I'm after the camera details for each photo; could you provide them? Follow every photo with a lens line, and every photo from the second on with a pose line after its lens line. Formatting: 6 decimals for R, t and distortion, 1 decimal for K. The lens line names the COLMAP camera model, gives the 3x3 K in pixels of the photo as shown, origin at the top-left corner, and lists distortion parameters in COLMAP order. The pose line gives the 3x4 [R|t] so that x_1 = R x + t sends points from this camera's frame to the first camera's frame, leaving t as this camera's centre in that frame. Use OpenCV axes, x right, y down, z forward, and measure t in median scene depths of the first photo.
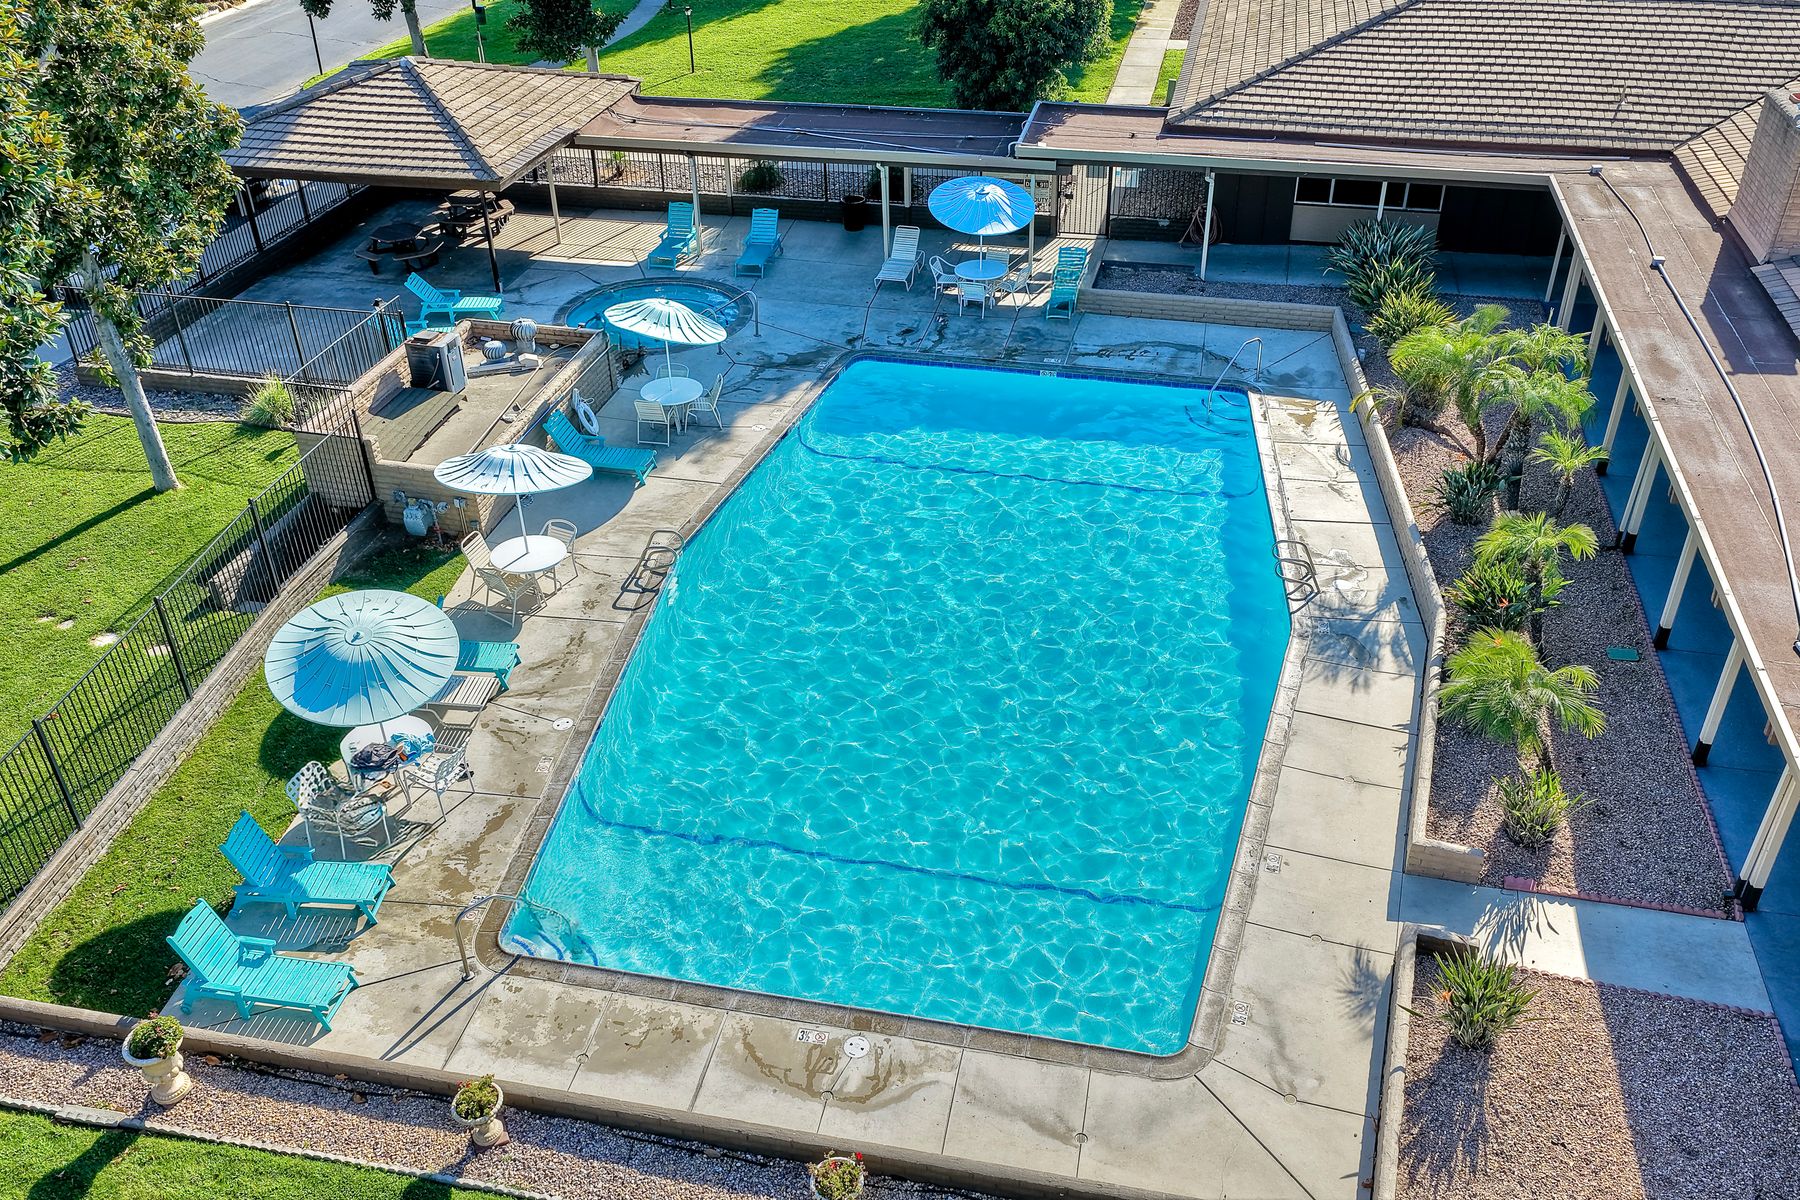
lens RADIAL K [[1507.1, 0, 899.3], [0, 1507.1, 602.5], [0, 0, 1]] dist [0.001562, 0.010030]
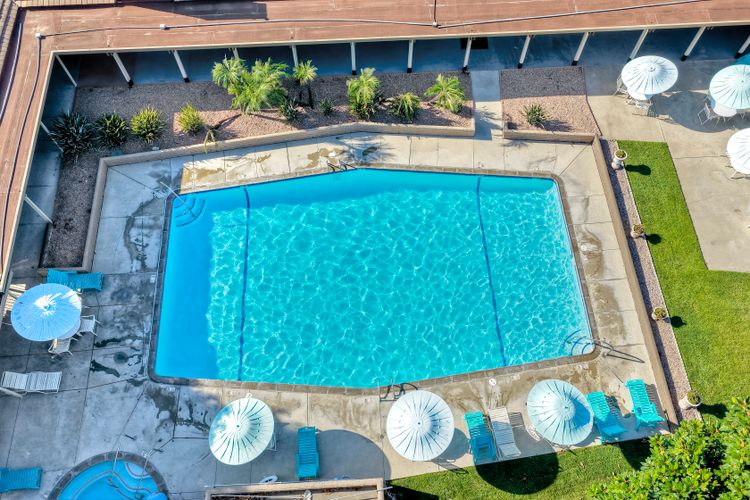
lens RADIAL K [[628.0, 0, 375.0], [0, 628.0, 250.3], [0, 0, 1]] dist [0.001562, 0.010030]
pose [[-0.280176, -0.858663, 0.429184, -0.329497], [0.528671, 0.235160, 0.815602, -0.747147], [-0.801254, 0.455409, 0.388064, 0.459378]]
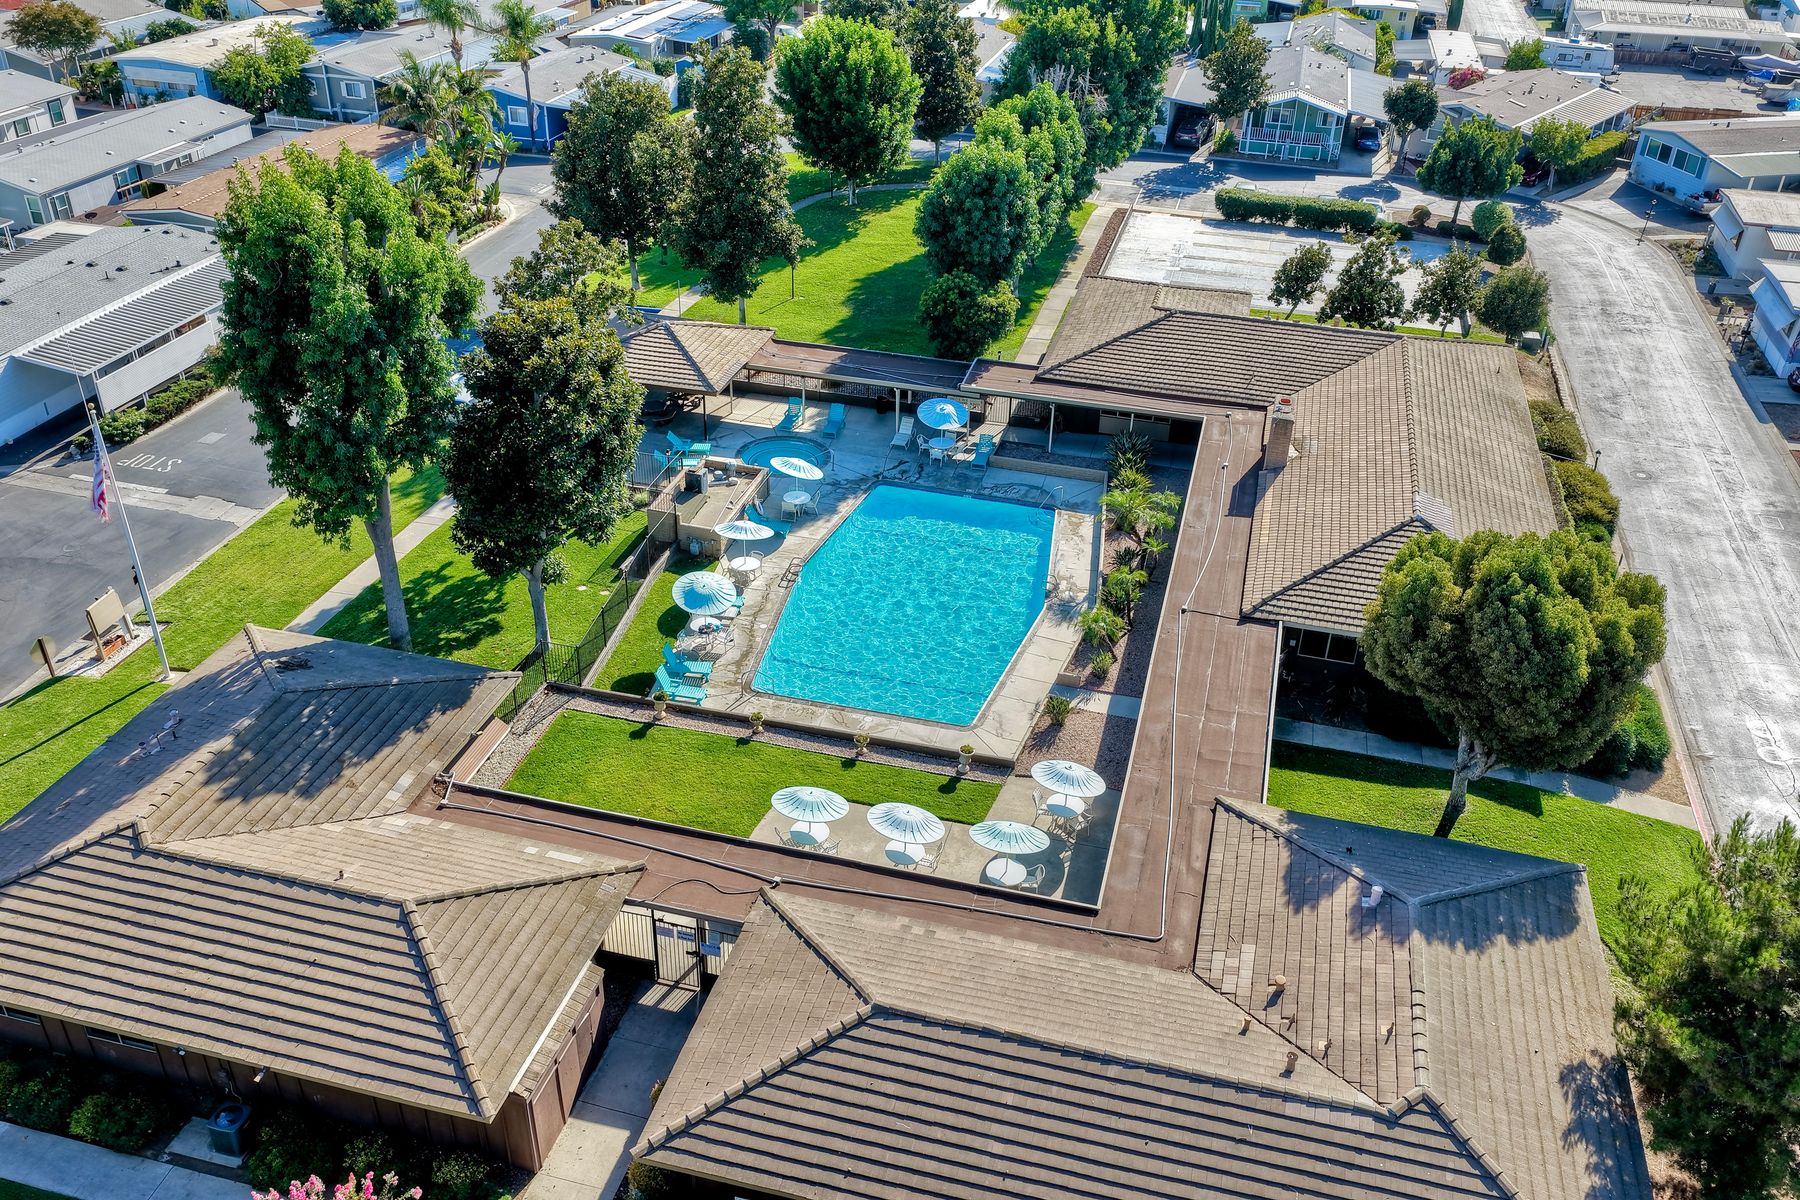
lens RADIAL K [[1507.1, 0, 900.1], [0, 1507.1, 599.8], [0, 0, 1]] dist [0.001562, 0.010030]
pose [[0.998627, 0.051897, -0.007091, 0.026930], [-0.052147, 0.997780, -0.041433, 0.098280], [0.004925, 0.041746, 0.999116, -1.248689]]
